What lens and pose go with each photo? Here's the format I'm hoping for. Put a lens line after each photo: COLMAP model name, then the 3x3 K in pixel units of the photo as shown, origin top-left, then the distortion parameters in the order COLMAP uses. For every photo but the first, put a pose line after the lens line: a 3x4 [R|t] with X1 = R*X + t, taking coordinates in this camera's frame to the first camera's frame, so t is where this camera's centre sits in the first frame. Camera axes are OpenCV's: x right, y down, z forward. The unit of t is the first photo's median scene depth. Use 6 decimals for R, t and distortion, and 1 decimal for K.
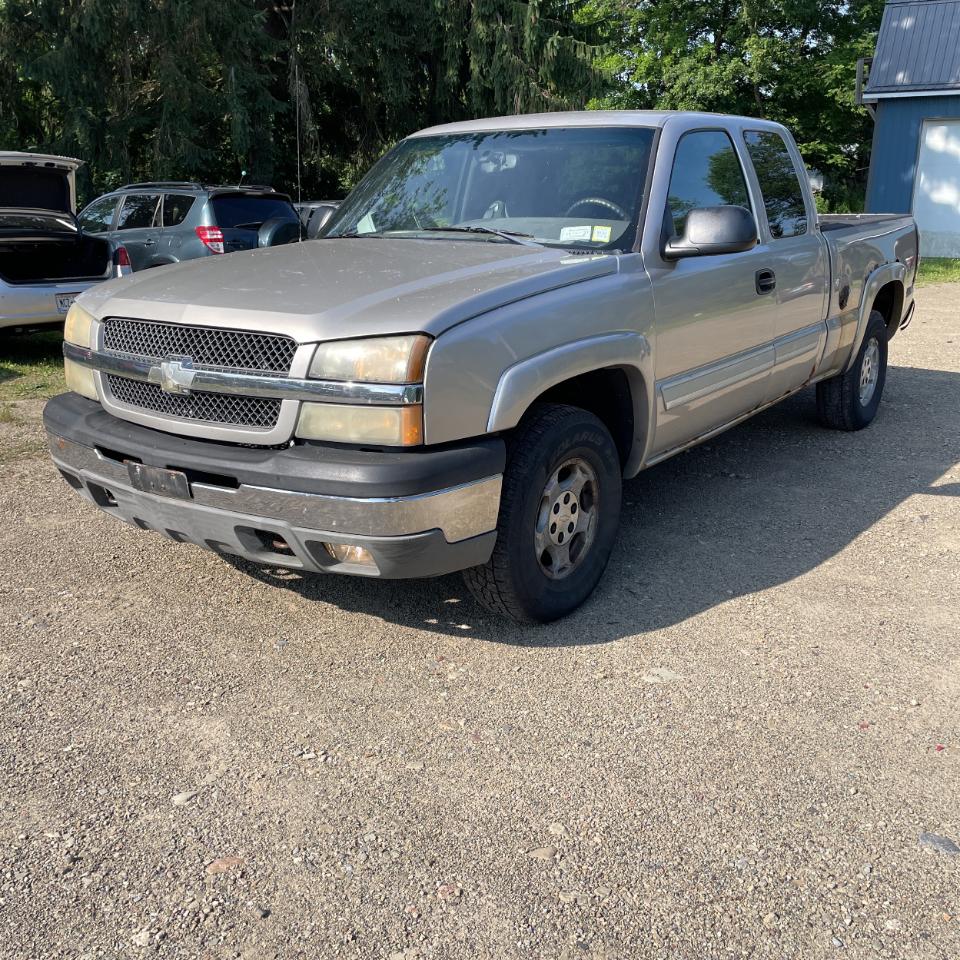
lens RADIAL K [[972.4, 0, 481.0], [0, 972.4, 480.6], [0, 0, 1]] dist [0.032690, 0.000000]
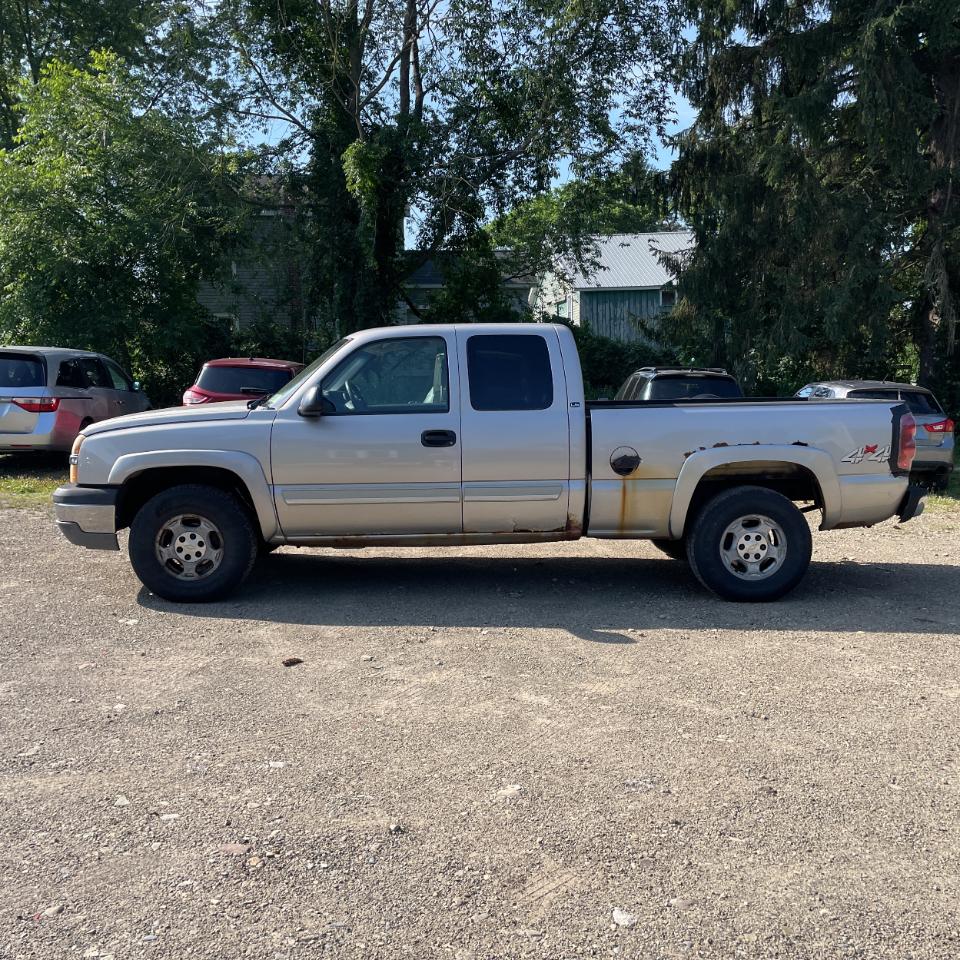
lens RADIAL K [[972.4, 0, 479.3], [0, 972.4, 476.1], [0, 0, 1]] dist [0.032690, 0.000000]
pose [[0.621330, 0.086495, -0.778761, 1.580300], [-0.225424, 0.971601, -0.071940, -0.070058], [0.750422, 0.220250, 0.623183, 0.200713]]
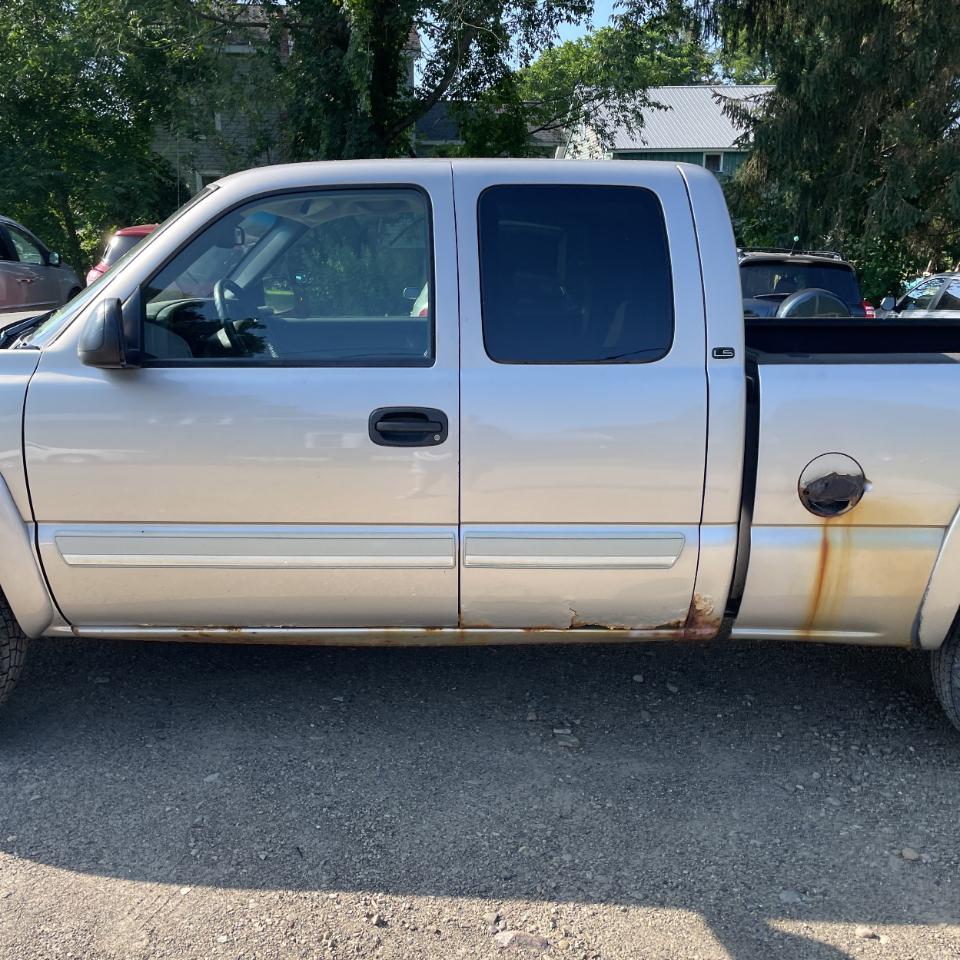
lens RADIAL K [[972.4, 0, 474.6], [0, 972.4, 485.2], [0, 0, 1]] dist [0.032690, 0.000000]
pose [[0.603893, 0.207025, -0.769711, 0.883180], [-0.247894, 0.966572, 0.065483, -0.242017], [0.757537, 0.151262, 0.635026, 0.717570]]
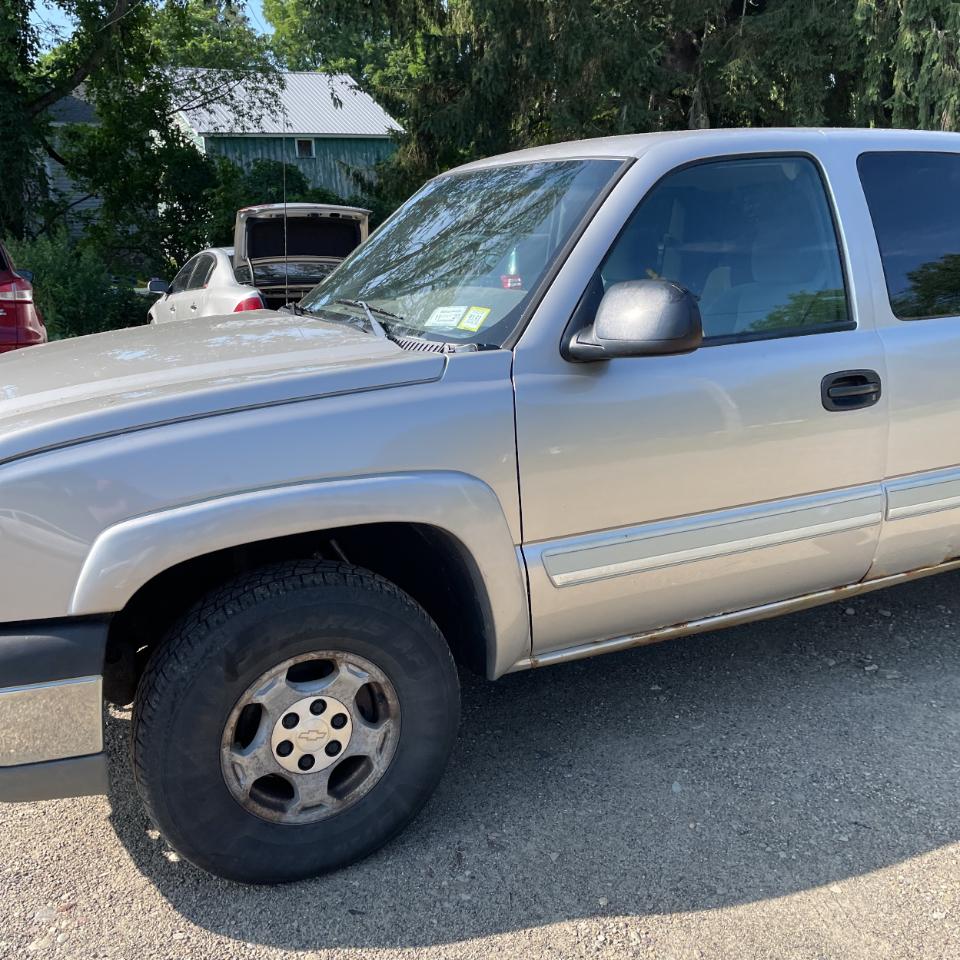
lens RADIAL K [[972.4, 0, 469.3], [0, 972.4, 474.9], [0, 0, 1]] dist [0.032690, 0.000000]
pose [[0.882674, 0.103751, -0.458392, 0.407250], [-0.120920, 0.992629, -0.008172, -0.127685], [0.454165, 0.062642, 0.888713, 0.371981]]
